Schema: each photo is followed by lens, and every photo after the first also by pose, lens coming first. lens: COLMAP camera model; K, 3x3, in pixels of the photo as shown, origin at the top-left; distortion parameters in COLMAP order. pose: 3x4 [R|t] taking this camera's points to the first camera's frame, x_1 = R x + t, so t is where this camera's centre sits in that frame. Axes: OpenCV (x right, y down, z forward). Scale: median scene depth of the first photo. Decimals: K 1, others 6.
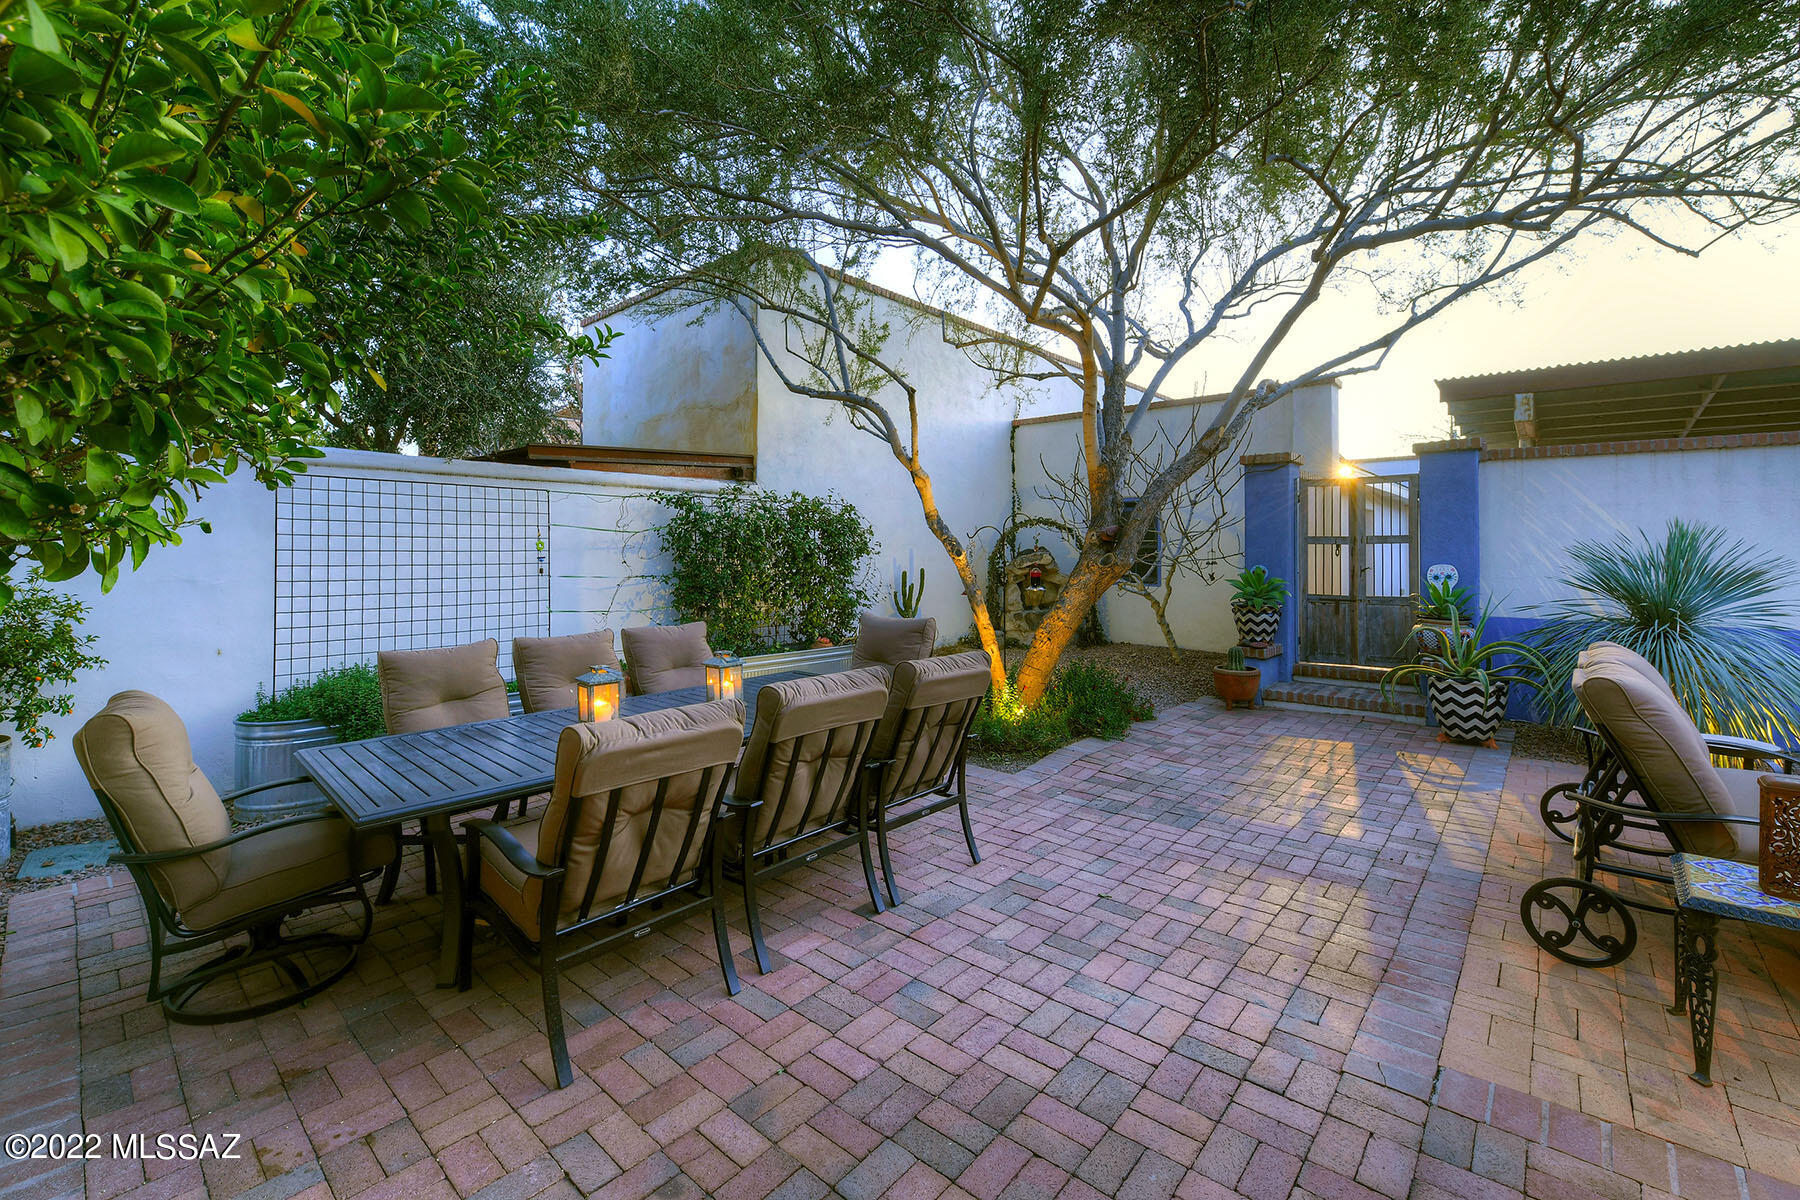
lens RADIAL K [[751.1, 0, 895.7], [0, 751.1, 520.5], [0, 0, 1]] dist [0.001652, 0.000073]
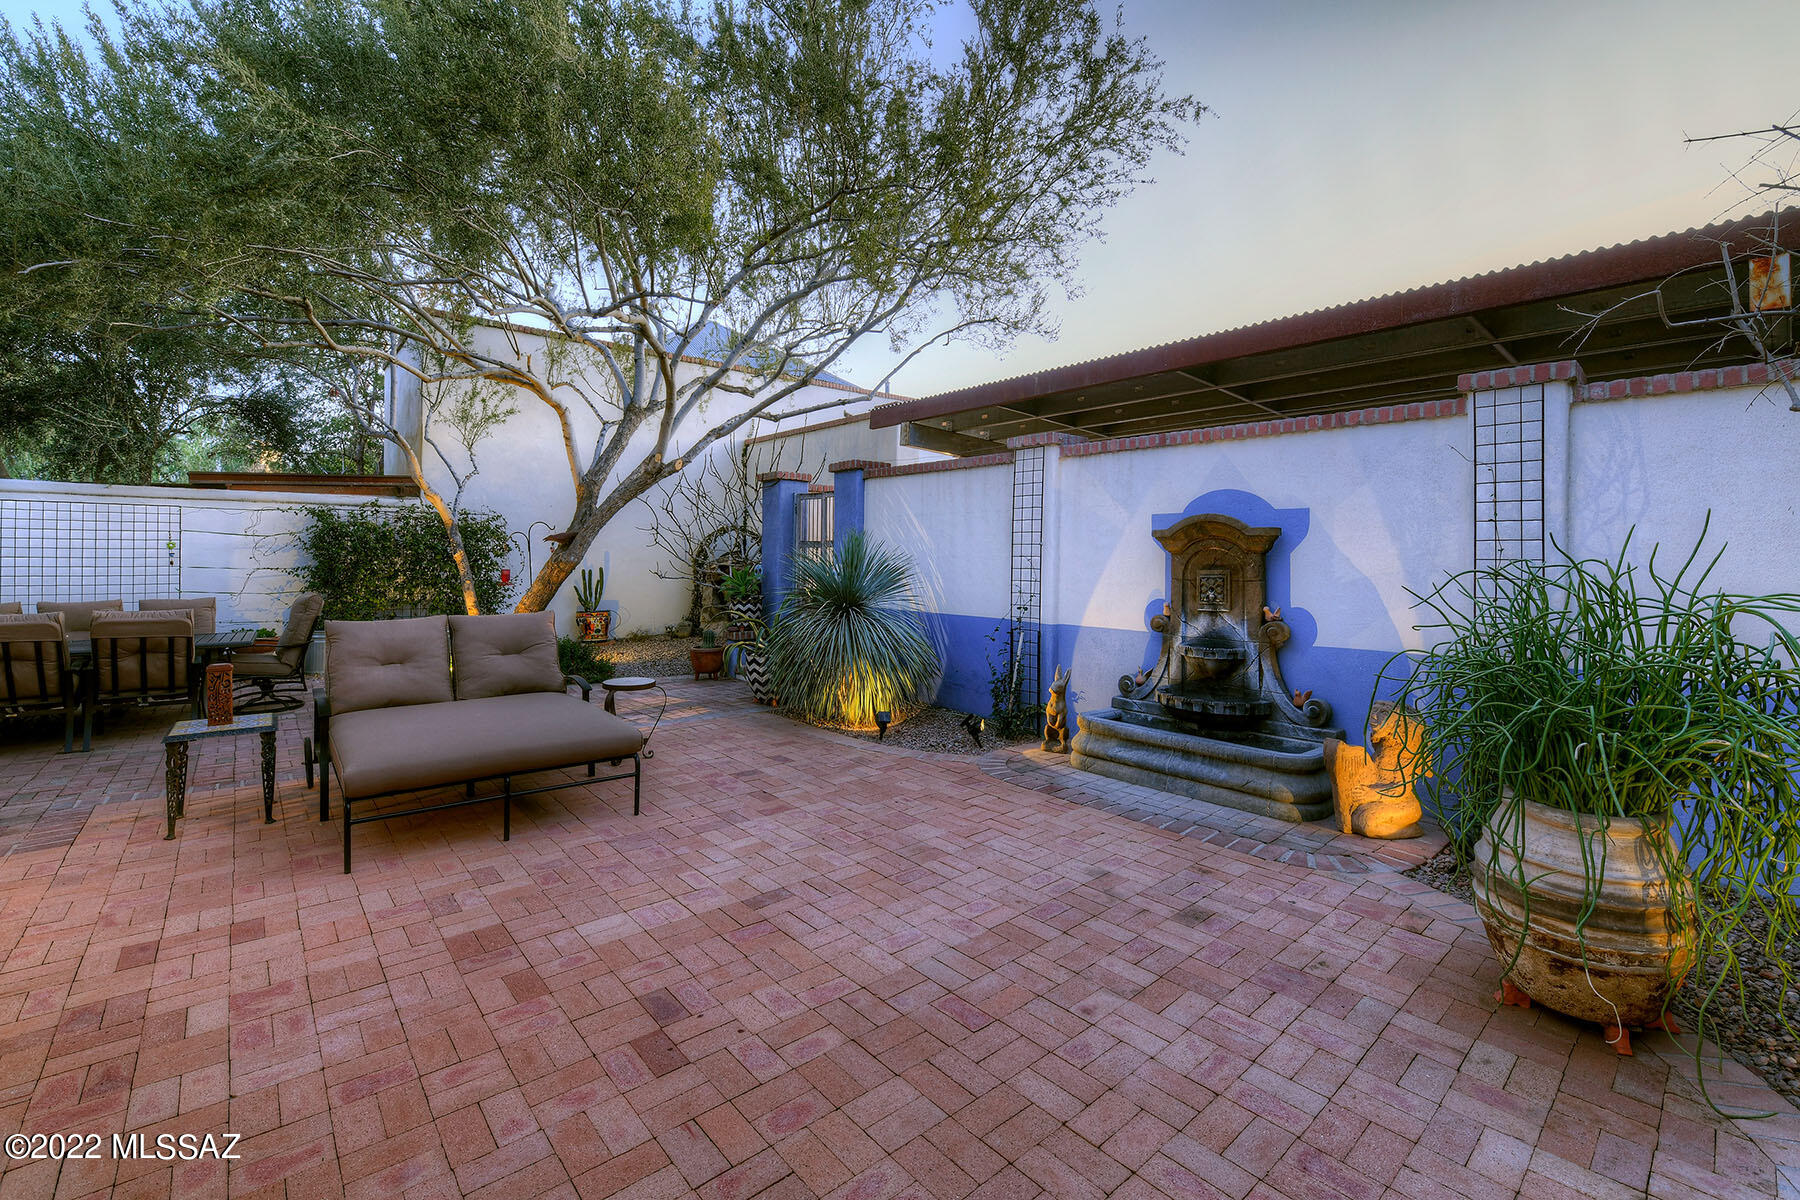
lens RADIAL K [[772.1, 0, 908.2], [0, 772.1, 550.2], [0, 0, 1]] dist [-0.021560, 0.000415]
pose [[0.989618, 0.003560, -0.143679, 1.174348], [0.000170, 0.999663, 0.025944, 0.006547], [0.143723, -0.025699, 0.989284, -0.226013]]
